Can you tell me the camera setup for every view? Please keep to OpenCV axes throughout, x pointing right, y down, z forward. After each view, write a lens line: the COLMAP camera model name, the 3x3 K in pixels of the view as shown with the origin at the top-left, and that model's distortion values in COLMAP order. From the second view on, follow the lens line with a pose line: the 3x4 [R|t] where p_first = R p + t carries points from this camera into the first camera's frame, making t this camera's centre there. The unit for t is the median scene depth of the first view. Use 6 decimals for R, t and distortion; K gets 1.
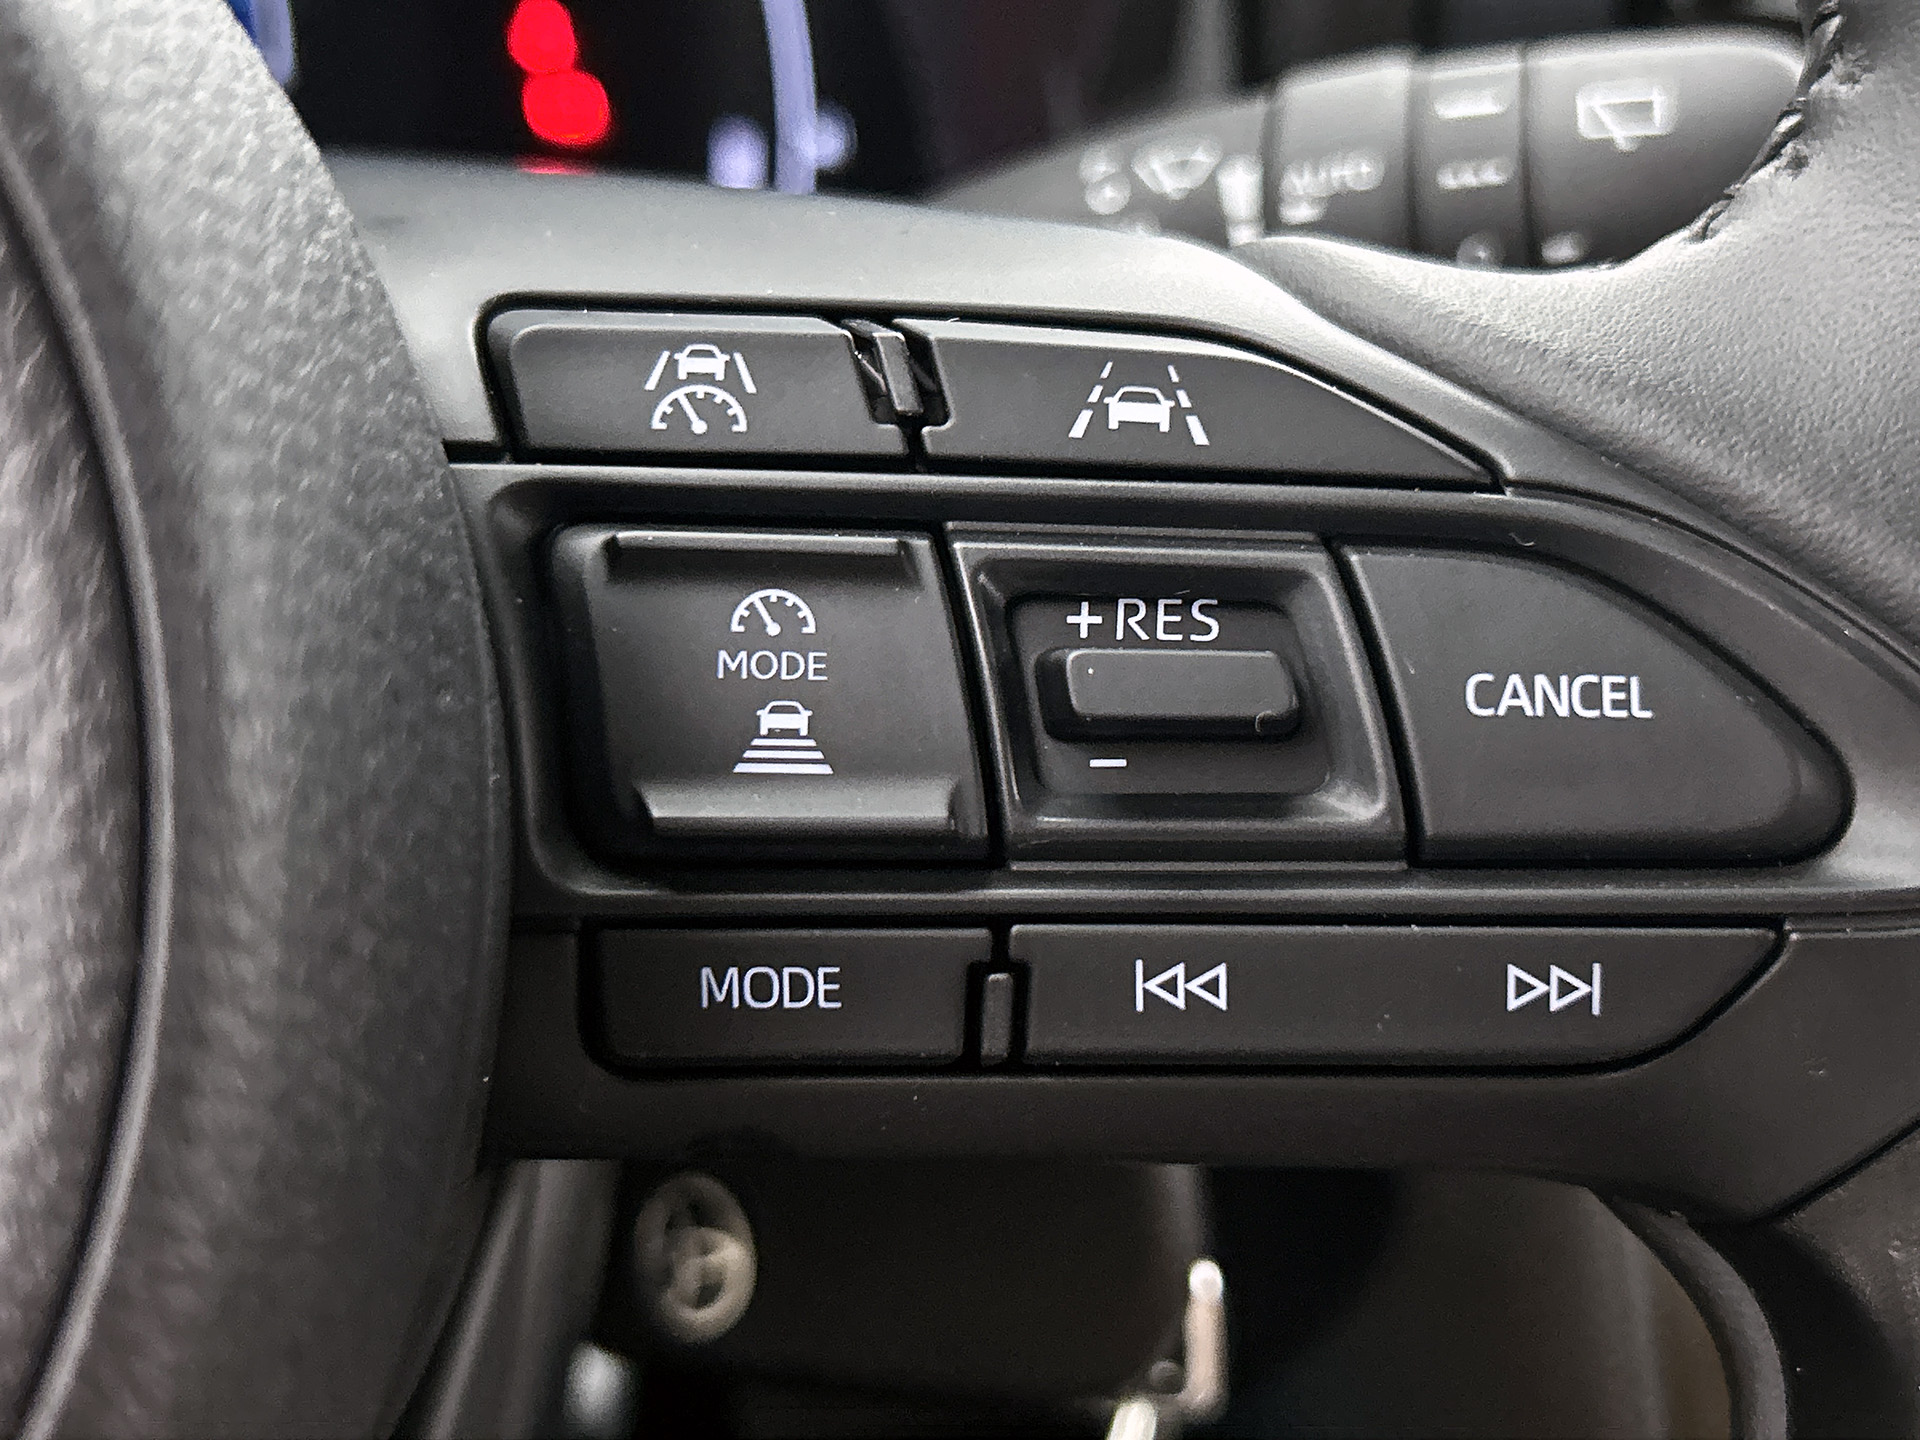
lens RADIAL K [[2659.1, 0, 960.0], [0, 2659.1, 720.0], [0, 0, 1]] dist [0.290346, -1.339462]
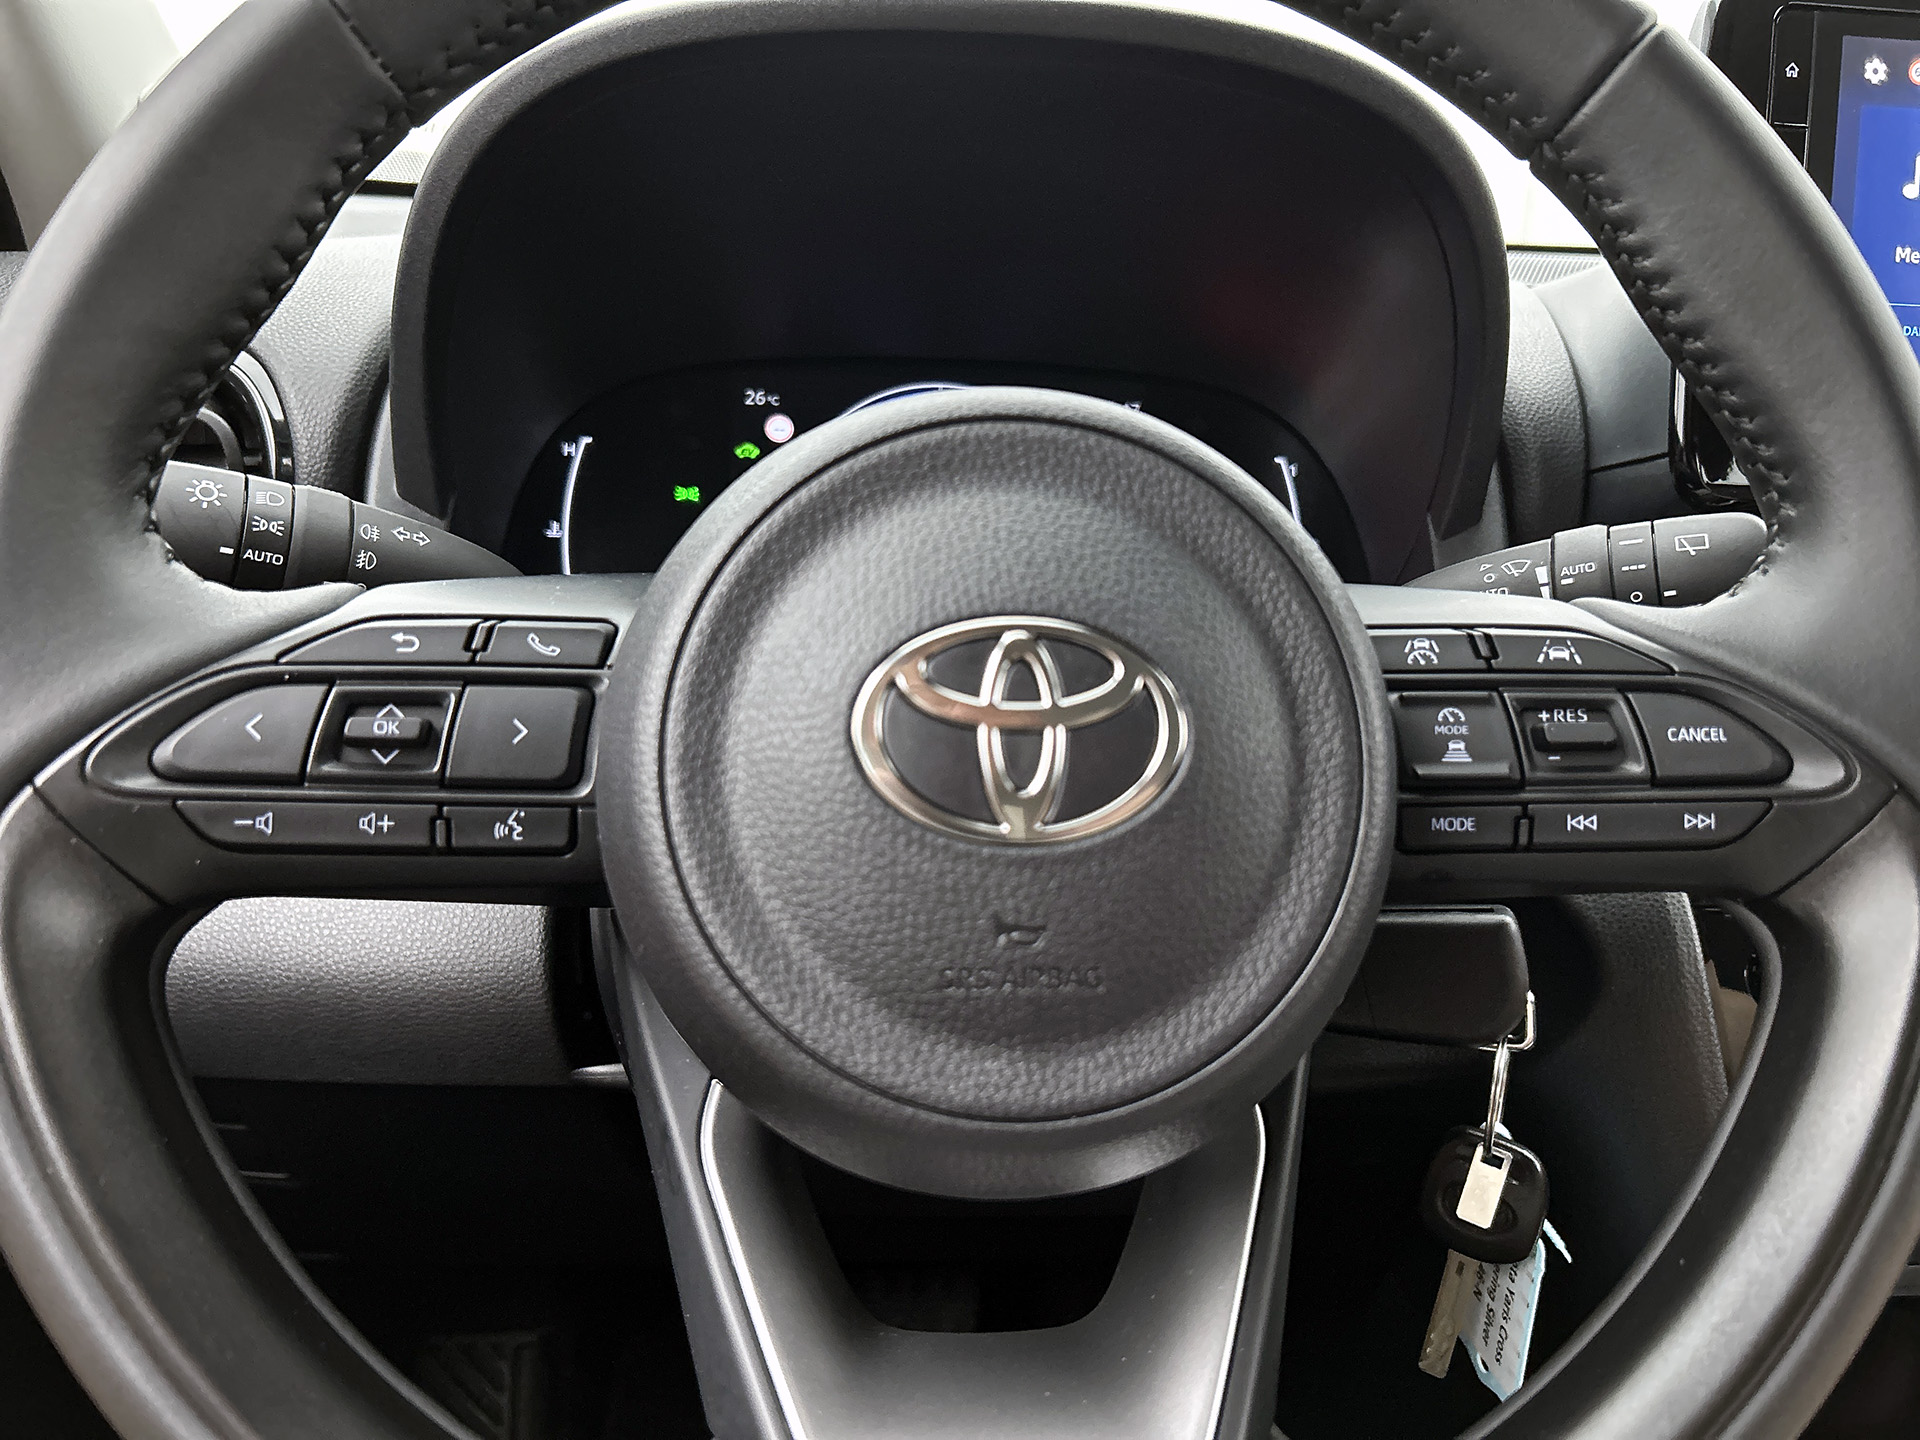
lens RADIAL K [[1495.1, 0, 960.0], [0, 1495.1, 720.0], [0, 0, 1]] dist [0.004499, -0.005362]
pose [[0.981651, -0.020847, -0.189542, -0.323441], [0.005822, 0.996819, -0.079484, 0.114671], [0.190596, 0.076922, 0.978650, -0.996803]]
